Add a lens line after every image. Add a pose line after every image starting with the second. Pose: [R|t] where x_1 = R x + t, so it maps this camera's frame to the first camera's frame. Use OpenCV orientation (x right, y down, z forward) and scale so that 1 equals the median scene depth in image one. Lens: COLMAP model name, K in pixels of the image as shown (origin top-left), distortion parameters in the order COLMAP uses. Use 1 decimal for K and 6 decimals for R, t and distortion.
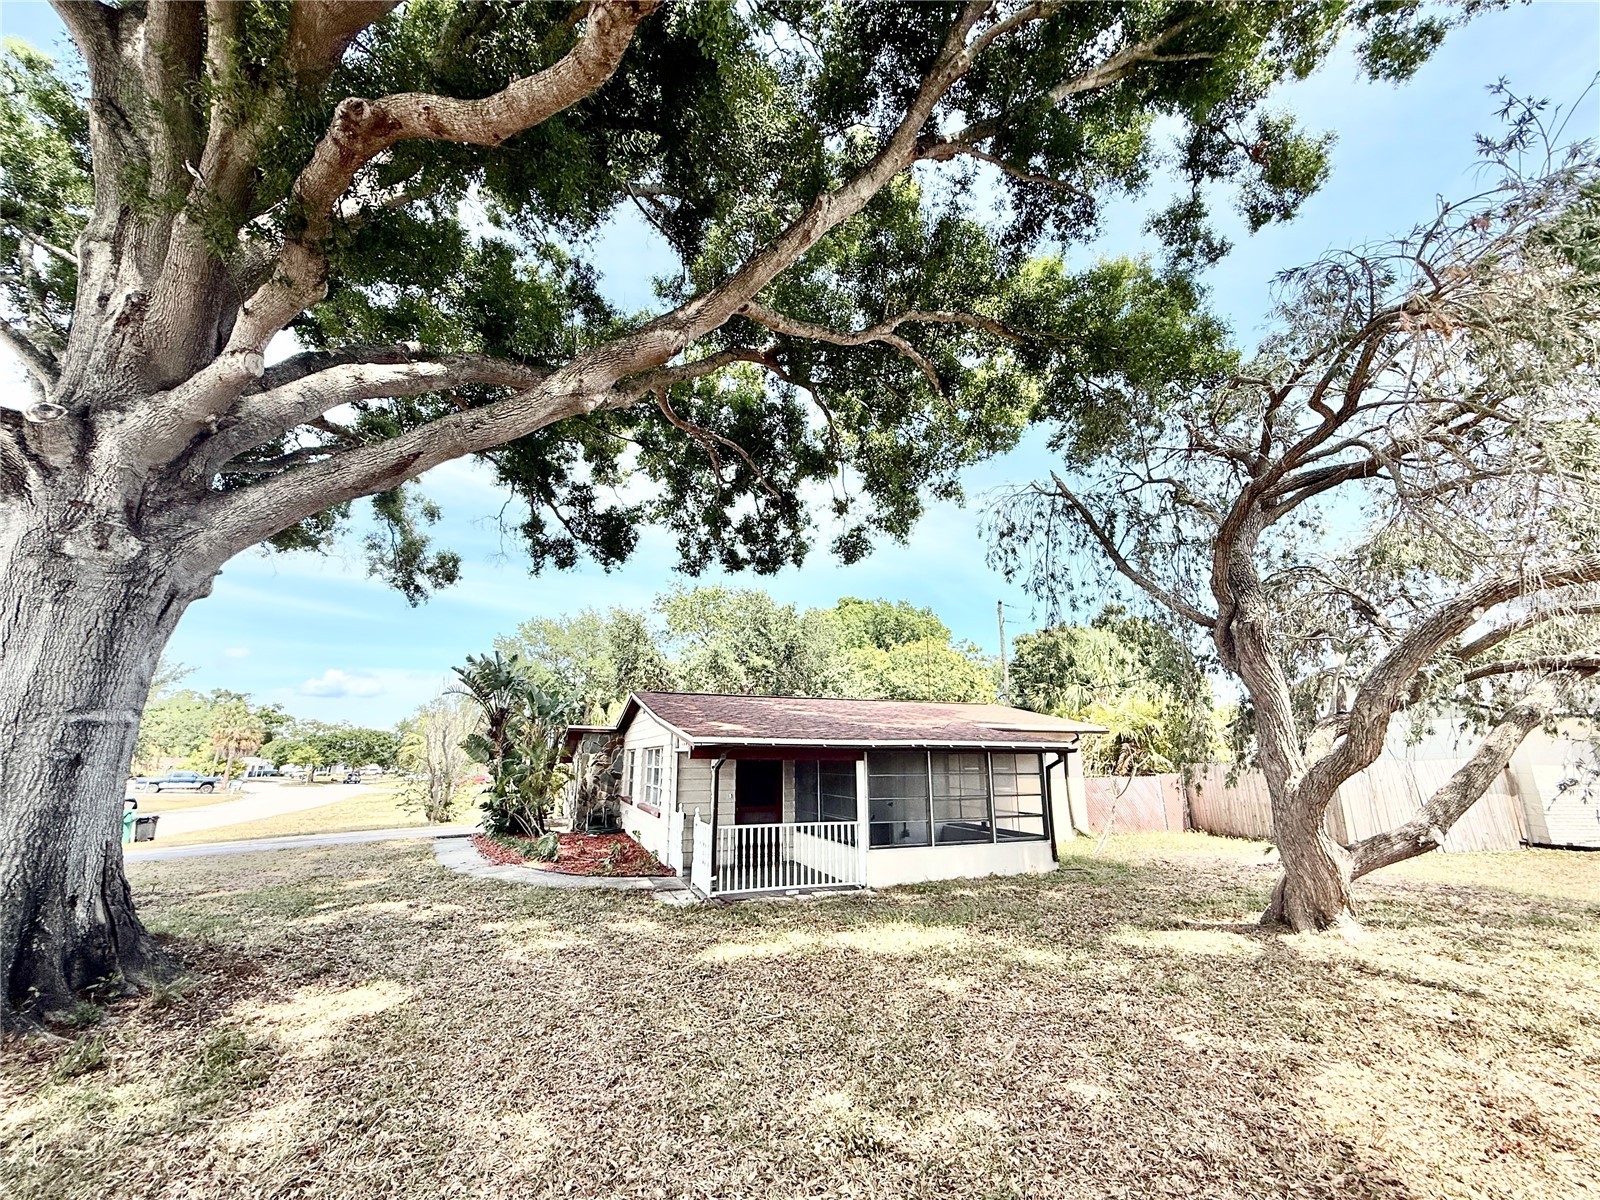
lens RADIAL K [[638.0, 0, 795.9], [0, 638.0, 600.2], [0, 0, 1]] dist [-0.000715, 0.000183]
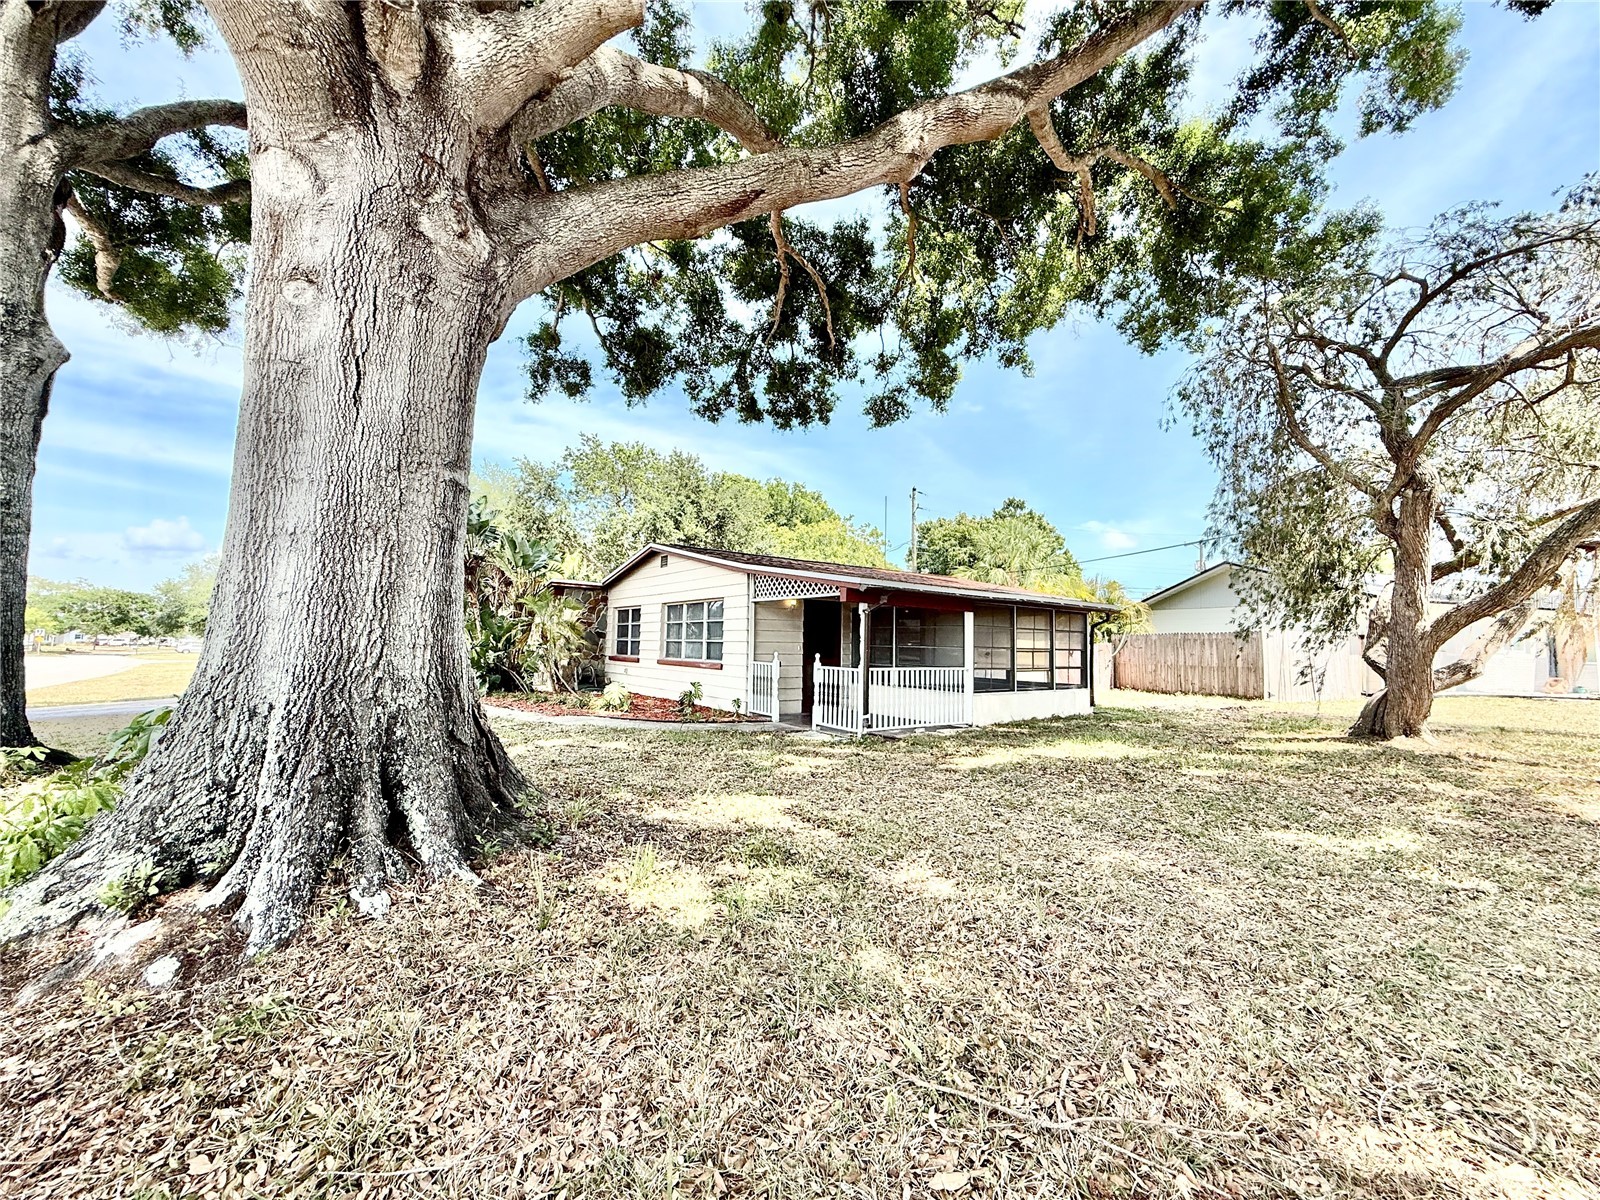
lens RADIAL K [[638.0, 0, 795.9], [0, 638.0, 600.2], [0, 0, 1]] dist [-0.000715, 0.000183]
pose [[0.965764, 0.036610, 0.256826, -0.272147], [-0.081659, 0.982568, 0.167008, 0.050191], [-0.246235, -0.182263, 0.951918, 0.049865]]
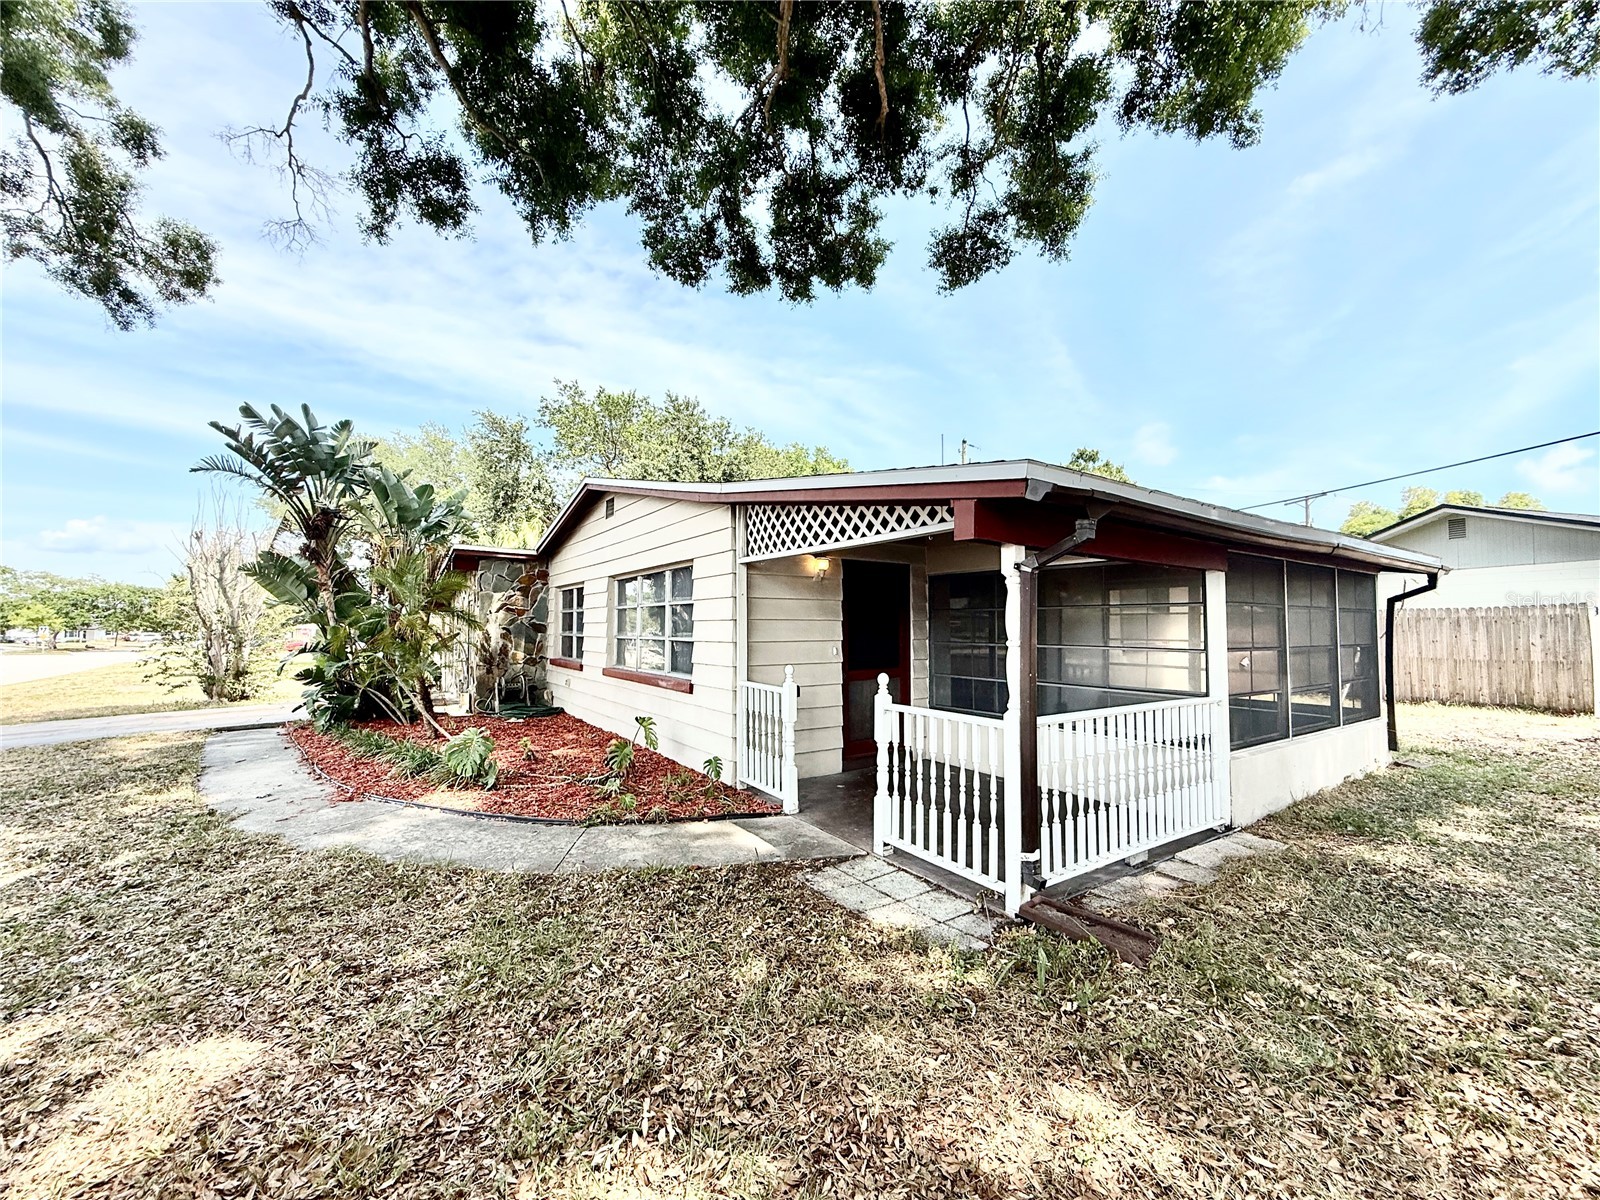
lens RADIAL K [[638.0, 0, 795.9], [0, 638.0, 600.2], [0, 0, 1]] dist [-0.000715, 0.000183]
pose [[0.976342, 0.011505, 0.215925, -0.185661], [-0.054854, 0.979096, 0.195860, 0.121469], [-0.209158, -0.203071, 0.956564, 0.378724]]
